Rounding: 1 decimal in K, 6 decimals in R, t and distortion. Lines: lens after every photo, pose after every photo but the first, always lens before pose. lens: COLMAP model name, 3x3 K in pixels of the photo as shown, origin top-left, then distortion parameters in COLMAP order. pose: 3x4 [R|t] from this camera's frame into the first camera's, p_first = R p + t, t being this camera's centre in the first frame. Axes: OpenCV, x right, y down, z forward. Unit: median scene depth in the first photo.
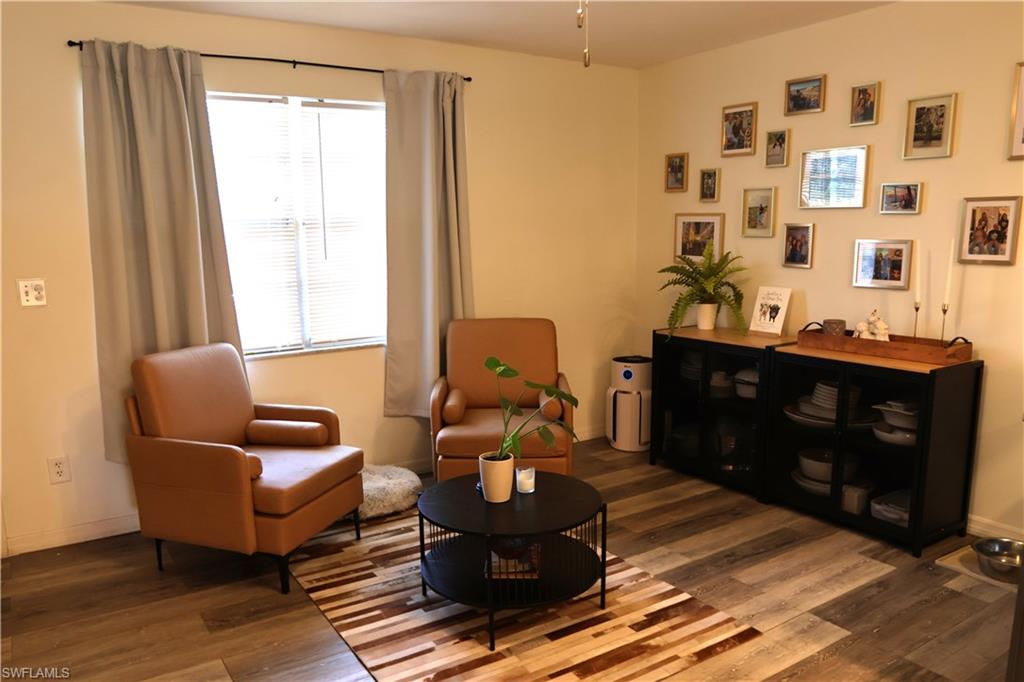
lens RADIAL K [[756.9, 0, 496.9], [0, 756.9, 367.9], [0, 0, 1]] dist [-0.062474, 0.032243]
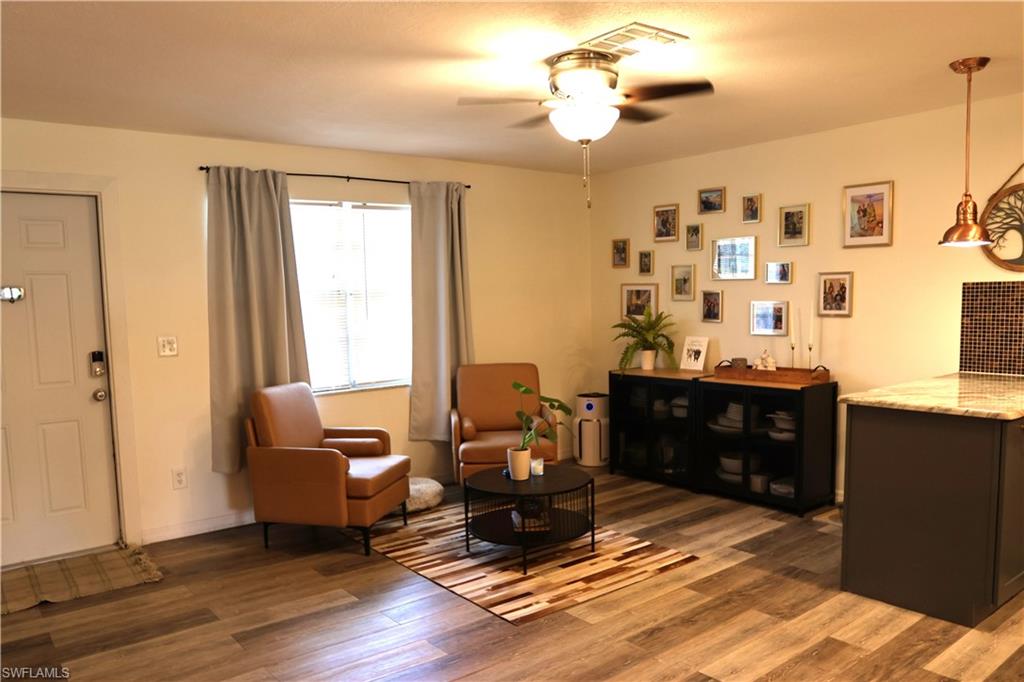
lens RADIAL K [[756.9, 0, 498.6], [0, 756.9, 364.2], [0, 0, 1]] dist [-0.062474, 0.032243]
pose [[0.995480, -0.017378, 0.093370, -0.139145], [0.025733, 0.995696, -0.089030, 0.064766], [-0.091421, 0.091030, 0.991643, -0.381259]]
